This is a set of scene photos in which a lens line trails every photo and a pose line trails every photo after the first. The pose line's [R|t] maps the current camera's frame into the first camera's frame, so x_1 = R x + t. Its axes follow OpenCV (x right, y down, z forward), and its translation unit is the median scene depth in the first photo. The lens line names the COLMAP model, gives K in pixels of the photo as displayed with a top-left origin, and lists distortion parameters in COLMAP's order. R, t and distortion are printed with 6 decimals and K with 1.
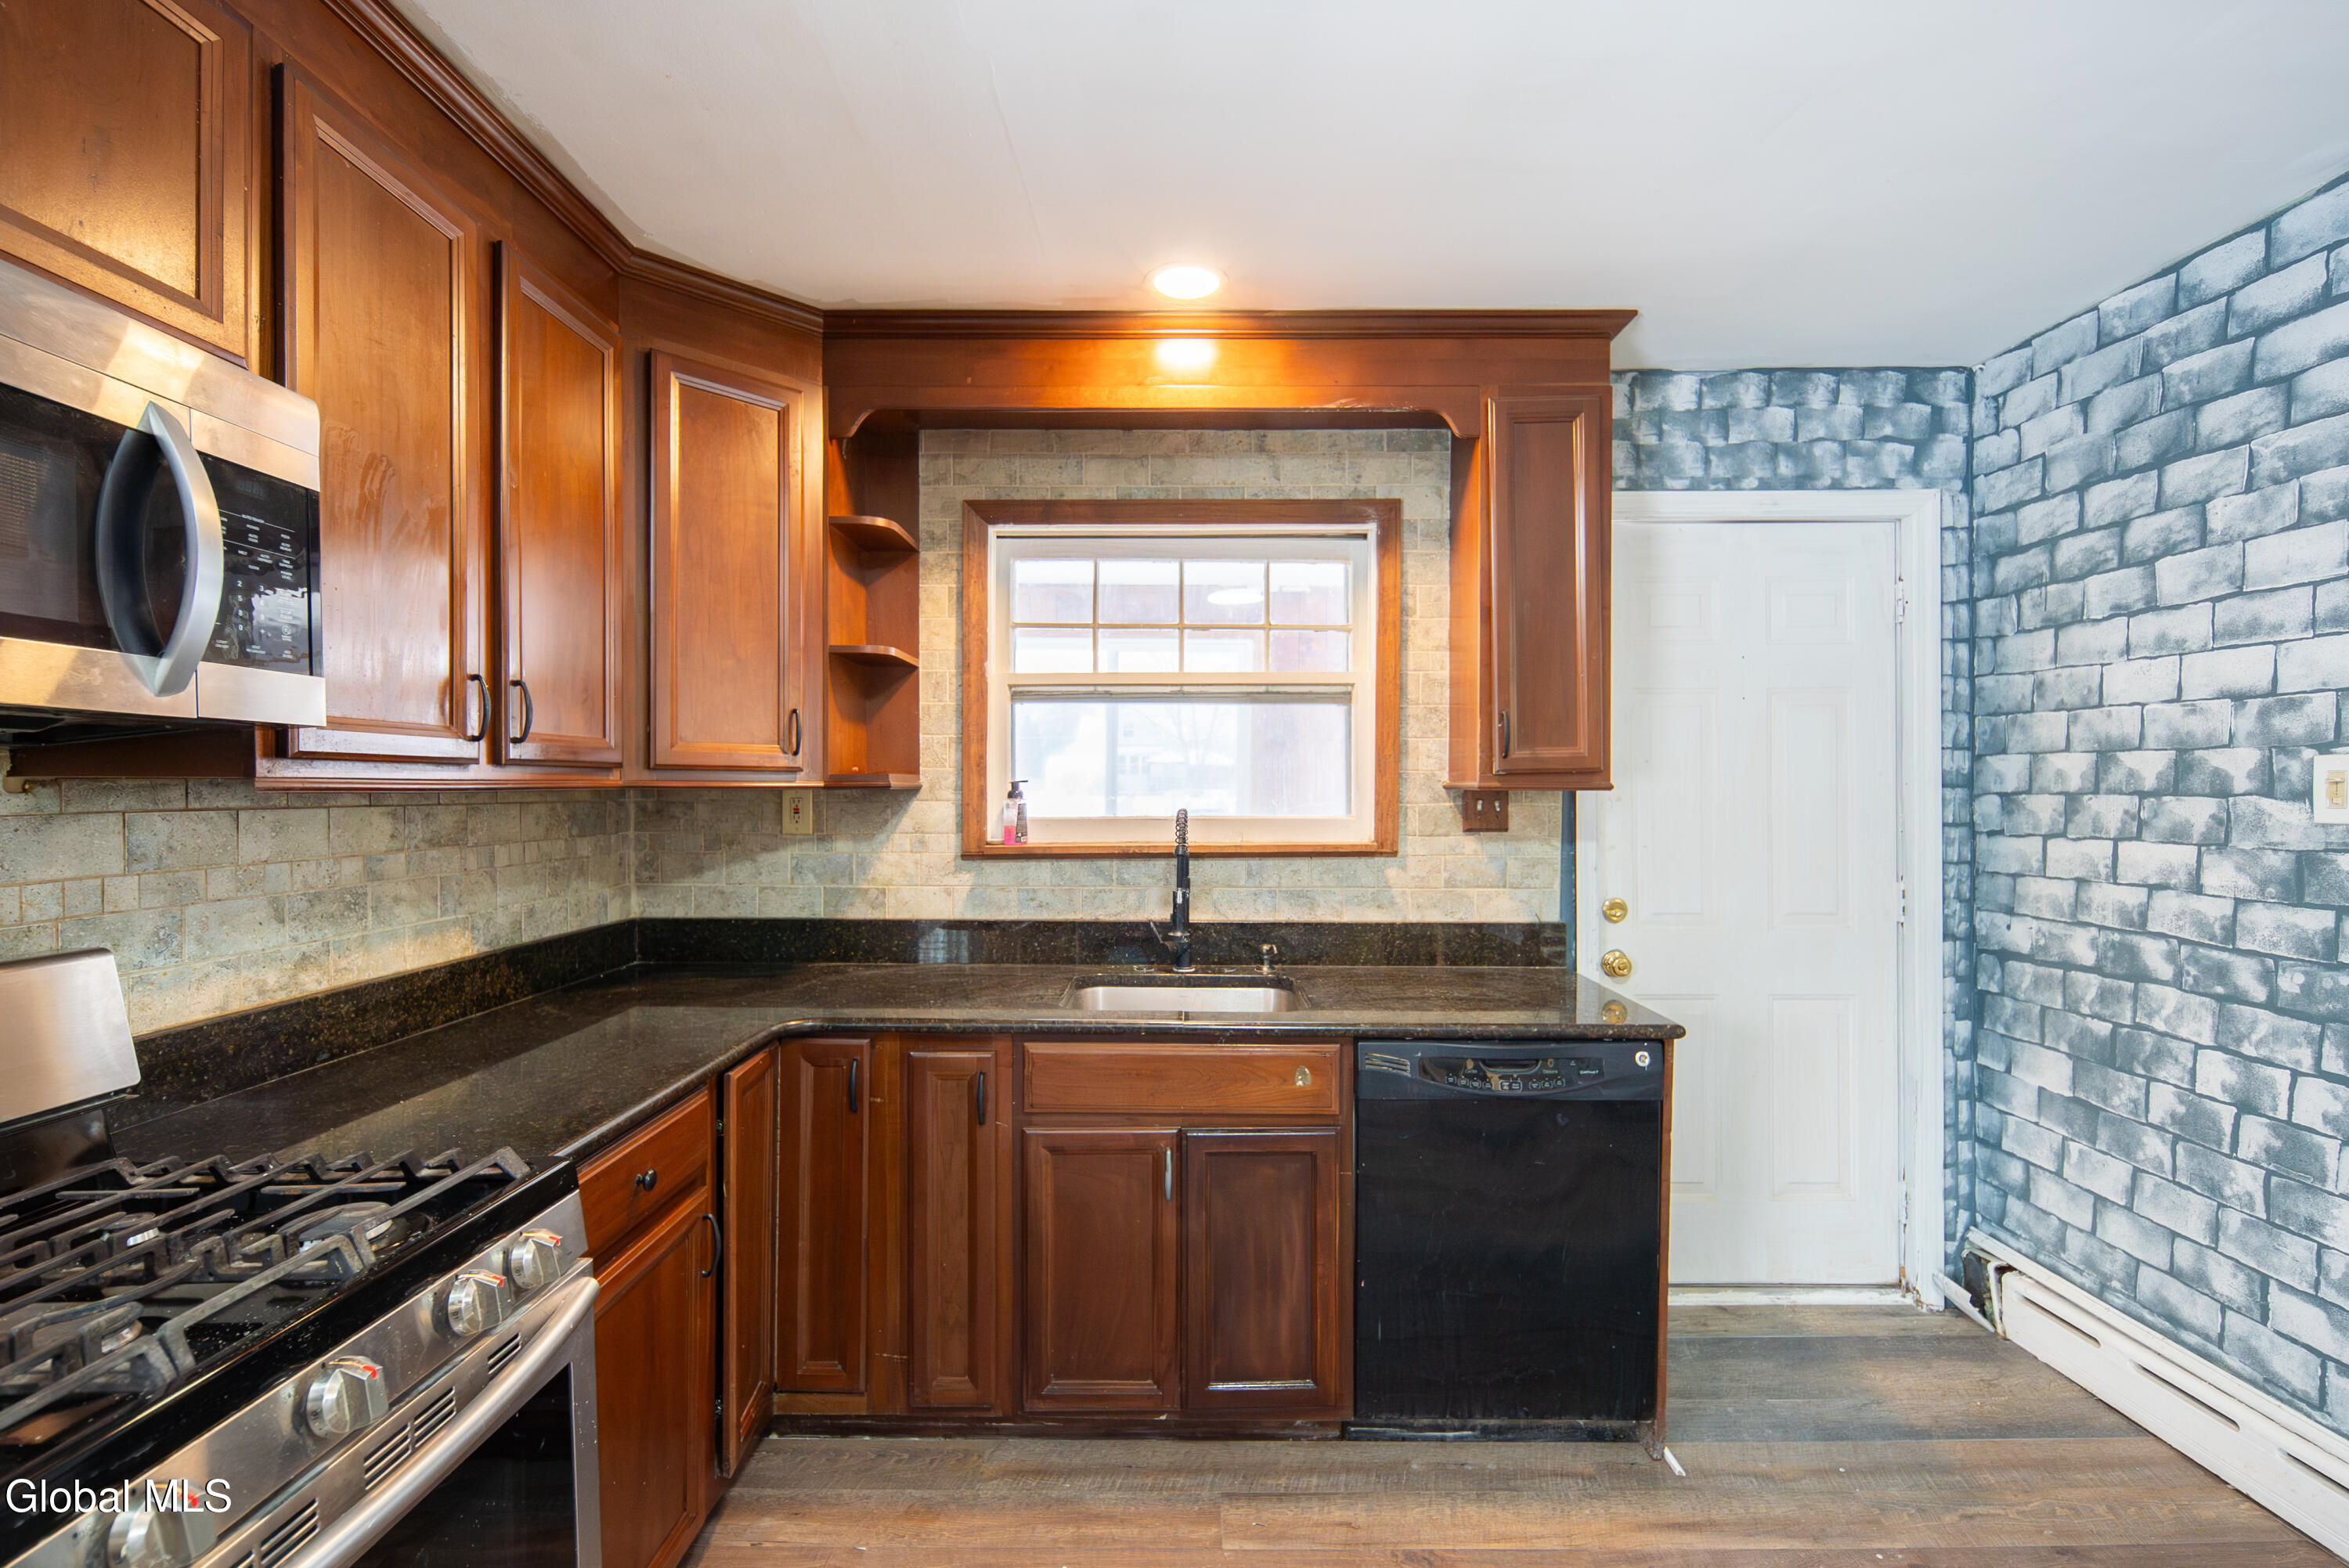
lens RADIAL K [[1043.5, 0, 1190.5], [0, 1043.5, 791.1], [0, 0, 1]] dist [0.006141, -0.003548]
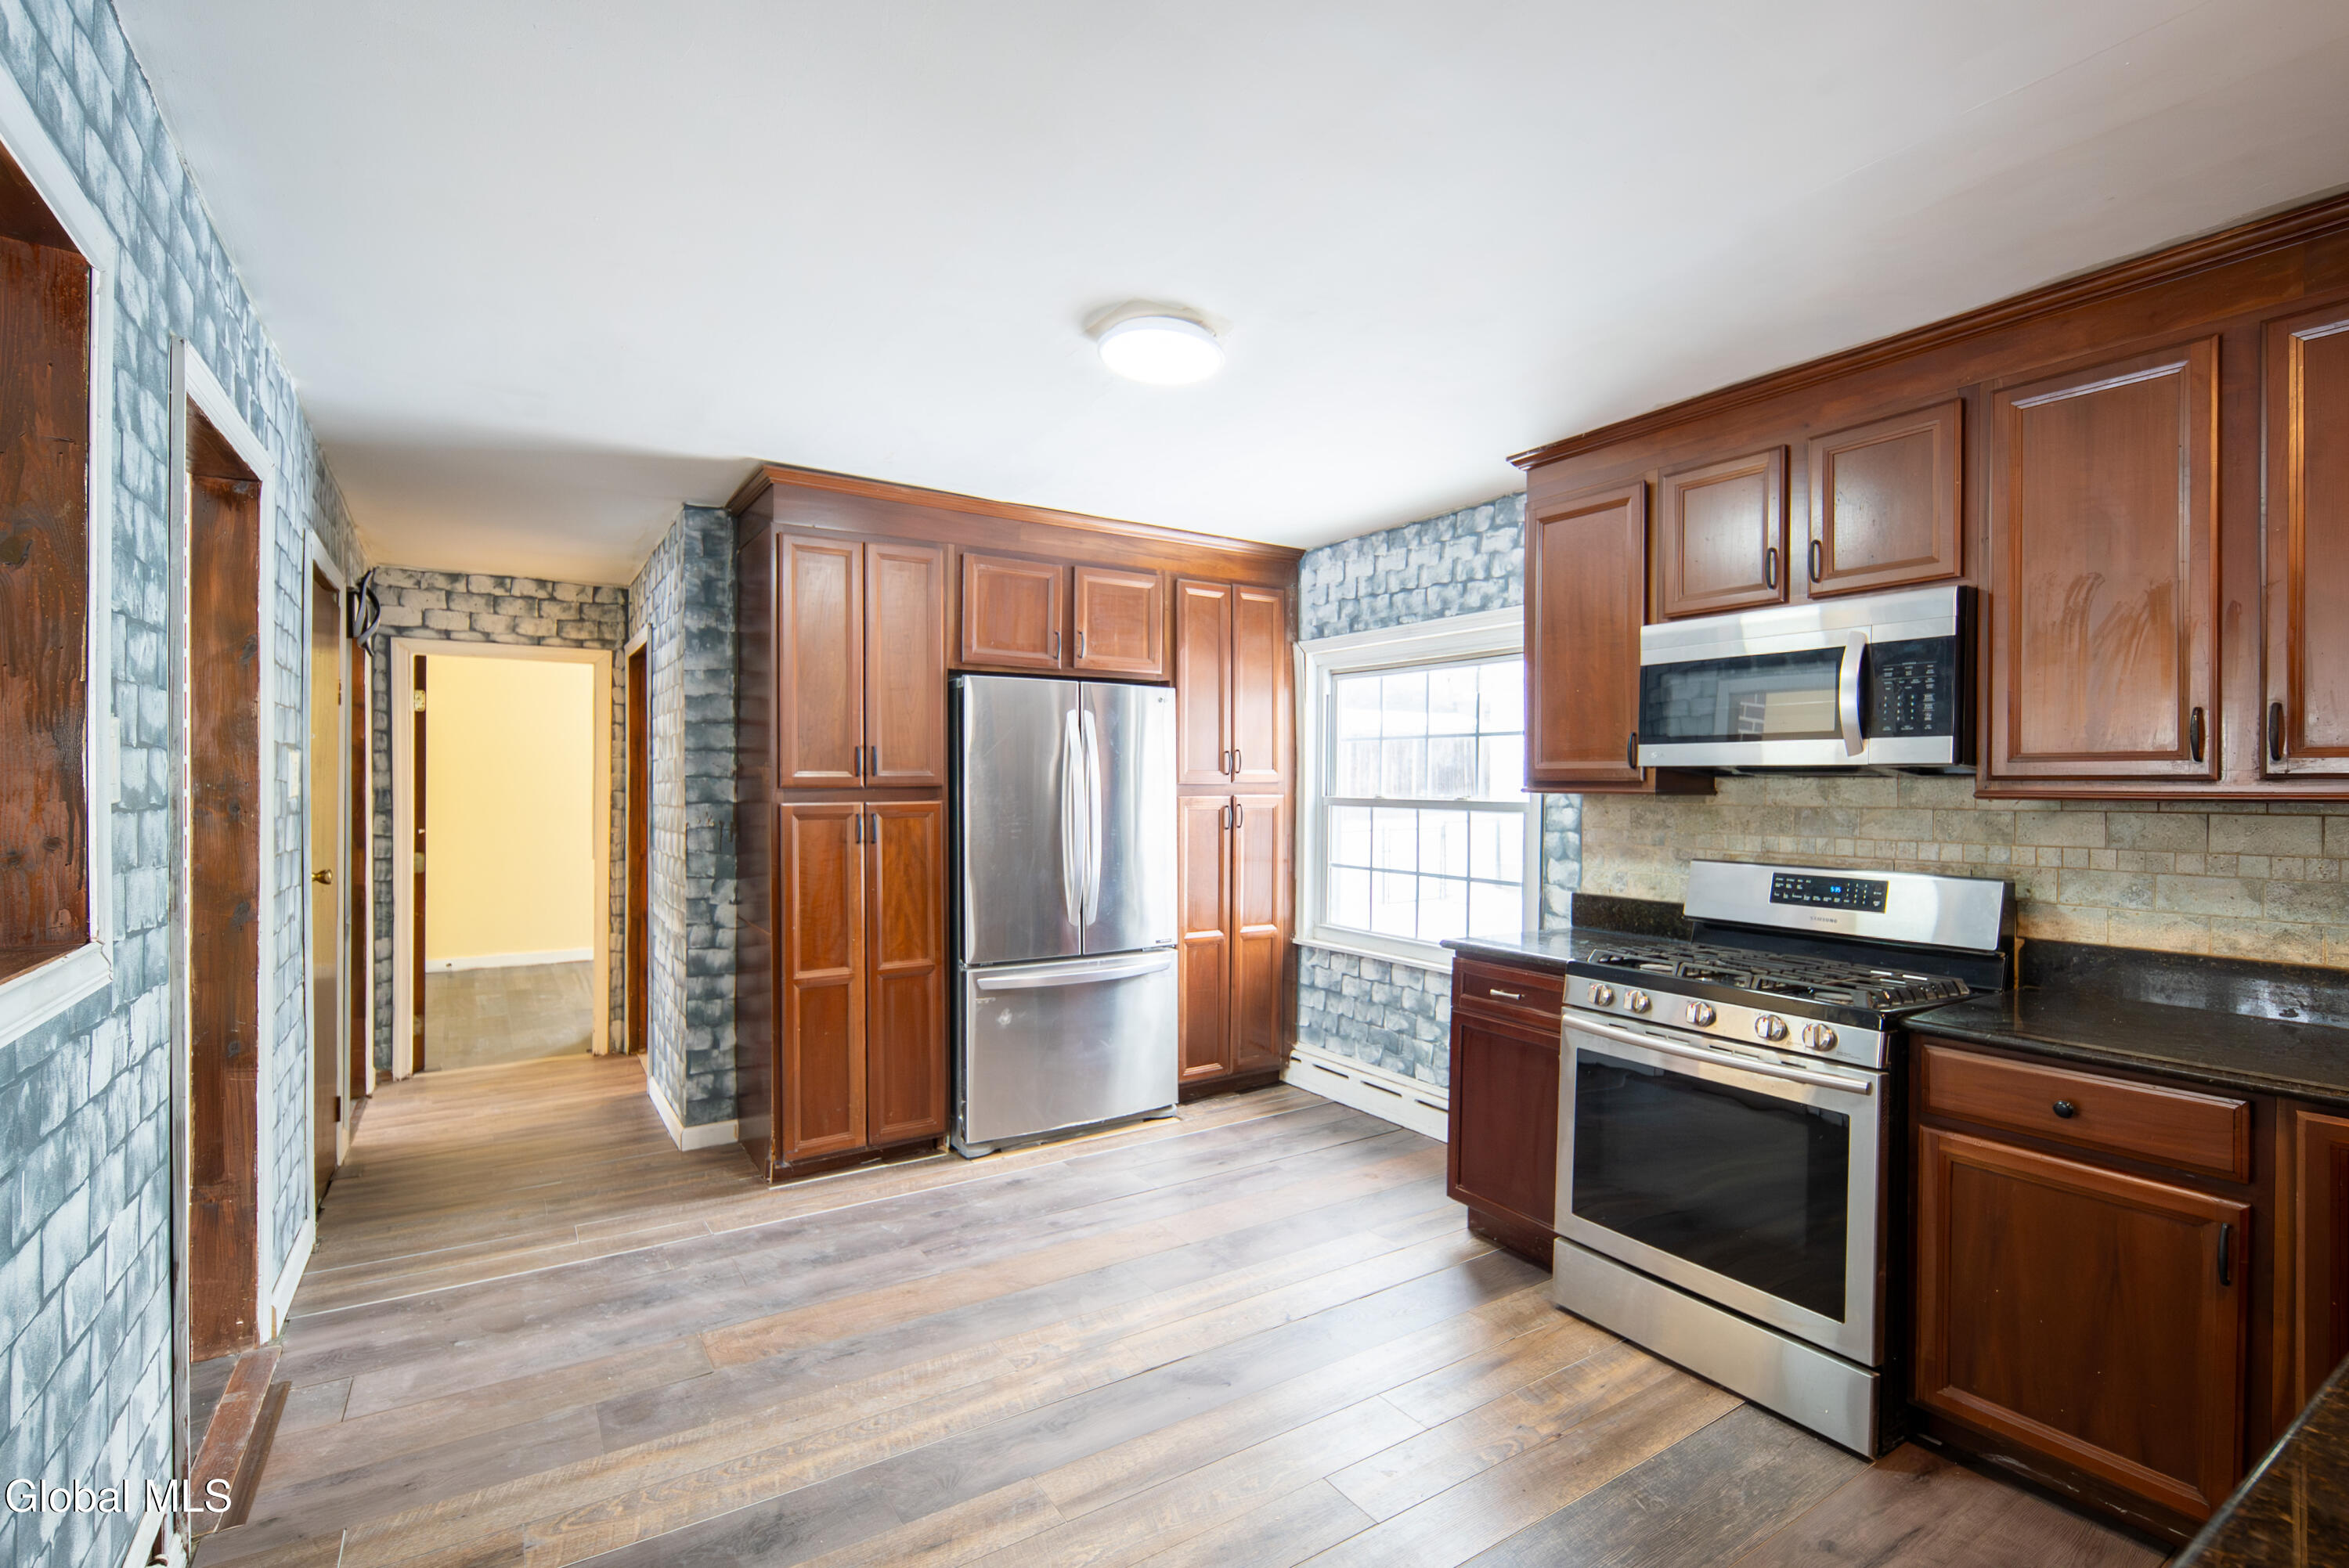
lens RADIAL K [[1043.5, 0, 1171.5], [0, 1043.5, 782.3], [0, 0, 1]] dist [0.006141, -0.003548]
pose [[-0.846057, -0.008662, -0.533023, 0.673793], [-0.009884, 0.999951, -0.000562, -0.006571], [0.533002, 0.004792, -0.846101, 0.941395]]
